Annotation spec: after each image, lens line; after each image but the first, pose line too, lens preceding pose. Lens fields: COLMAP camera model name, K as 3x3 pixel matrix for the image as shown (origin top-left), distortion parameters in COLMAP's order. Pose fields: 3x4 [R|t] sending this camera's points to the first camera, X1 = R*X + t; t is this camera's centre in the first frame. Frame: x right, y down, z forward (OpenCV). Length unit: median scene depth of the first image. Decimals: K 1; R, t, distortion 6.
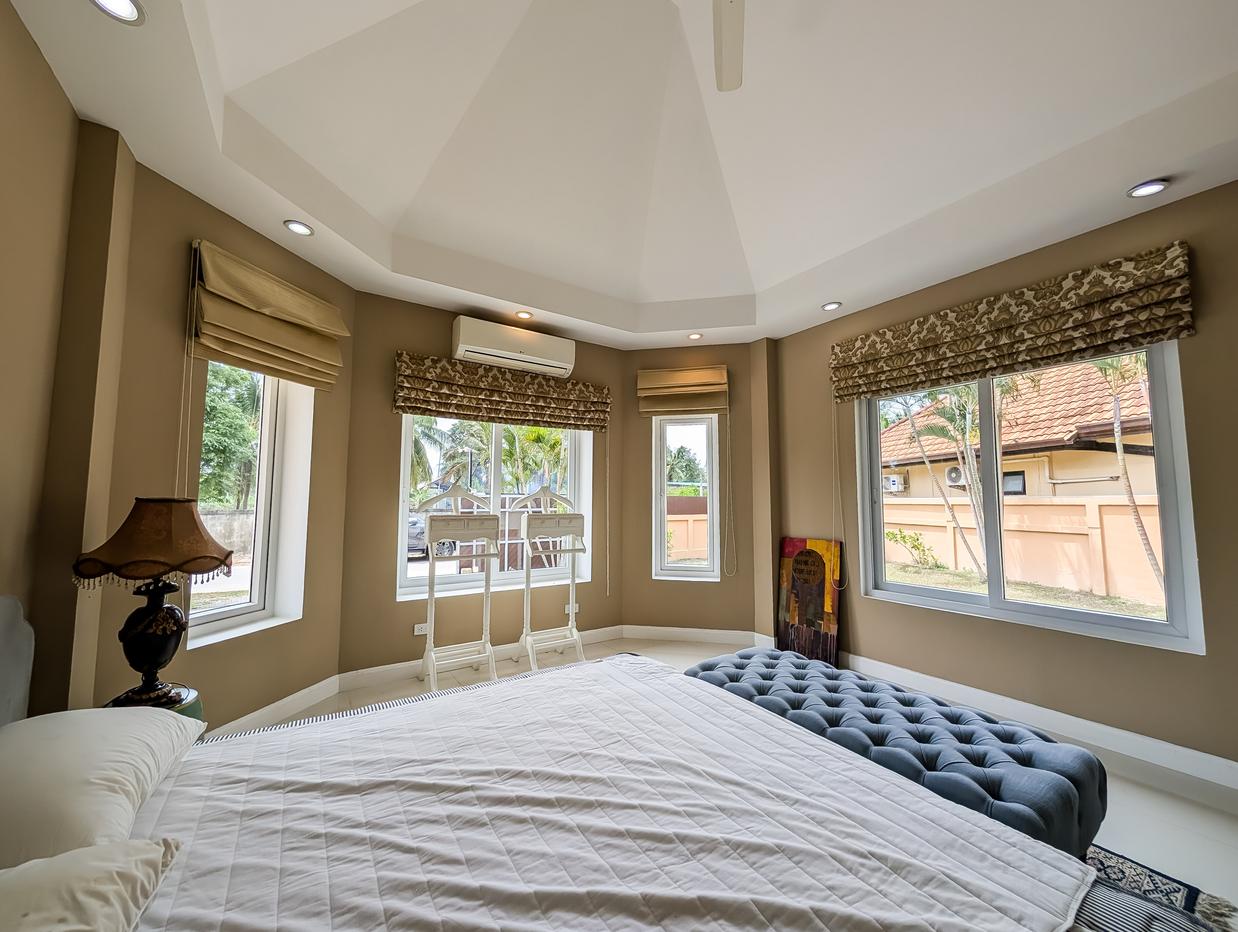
lens RADIAL K [[455.1, 0, 625.7], [0, 455.1, 465.5], [0, 0, 1]] dist [0.001793, 0.000337]
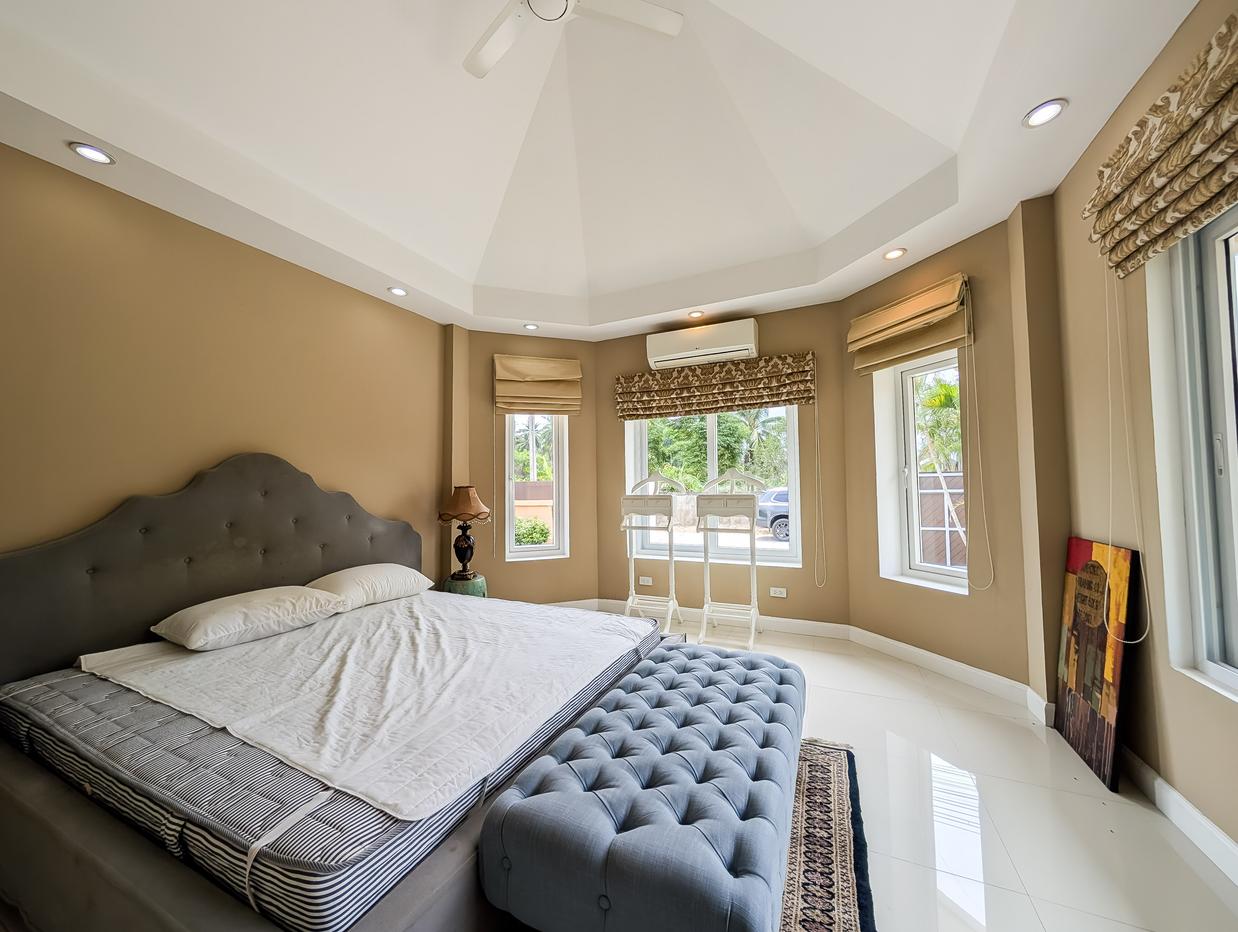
lens RADIAL K [[455.1, 0, 618.4], [0, 455.1, 462.9], [0, 0, 1]] dist [0.001793, 0.000337]
pose [[0.515375, -0.057202, -0.855053, 0.599234], [0.084596, 0.996292, -0.015661, 0.028380], [0.852779, -0.064263, 0.518303, 0.245914]]
